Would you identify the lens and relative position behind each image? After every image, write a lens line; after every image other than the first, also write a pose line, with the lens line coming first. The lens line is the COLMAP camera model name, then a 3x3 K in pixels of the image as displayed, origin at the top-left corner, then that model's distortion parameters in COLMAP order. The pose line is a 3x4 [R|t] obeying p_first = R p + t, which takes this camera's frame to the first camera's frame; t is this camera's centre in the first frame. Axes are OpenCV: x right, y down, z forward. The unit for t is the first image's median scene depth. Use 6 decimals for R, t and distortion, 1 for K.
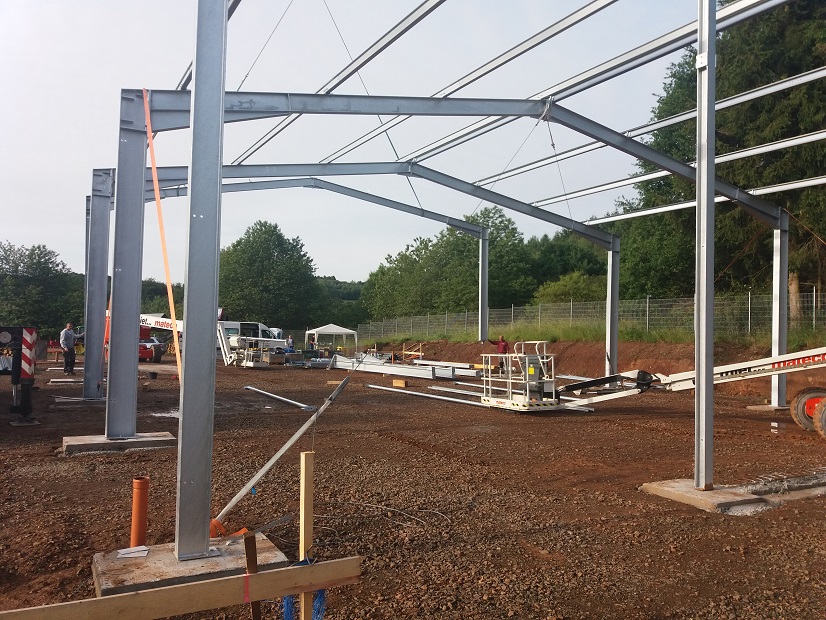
lens RADIAL K [[665.4, 0, 413.9], [0, 665.4, 320.9], [0, 0, 1]] dist [0.081005, -0.004044]
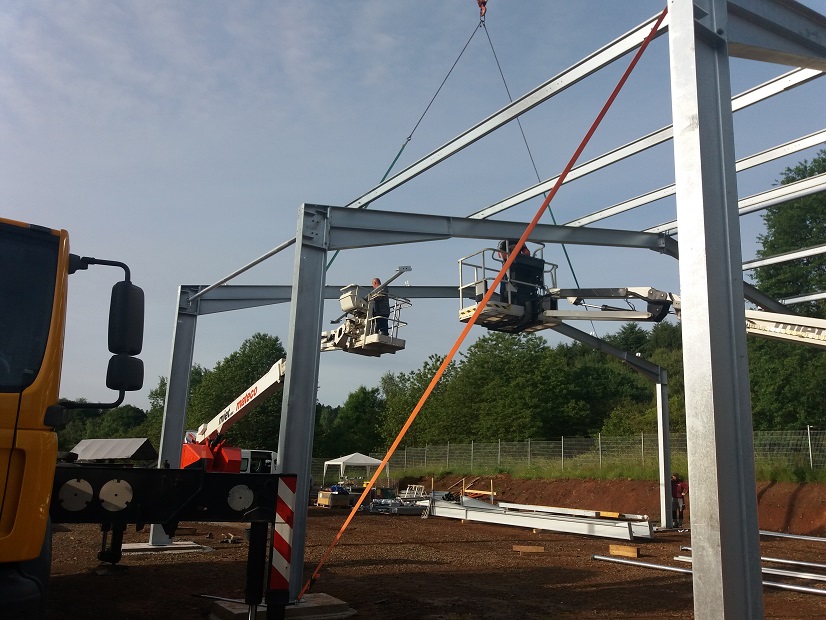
lens RADIAL K [[668.3, 0, 413.0], [0, 668.3, 310.0], [0, 0, 1]] dist [0.071488, -0.090087]
pose [[0.995989, 0.029616, 0.084428, -0.128139], [-0.012092, 0.979526, -0.200954, -0.002512], [-0.088651, 0.199127, 0.975956, 0.126249]]
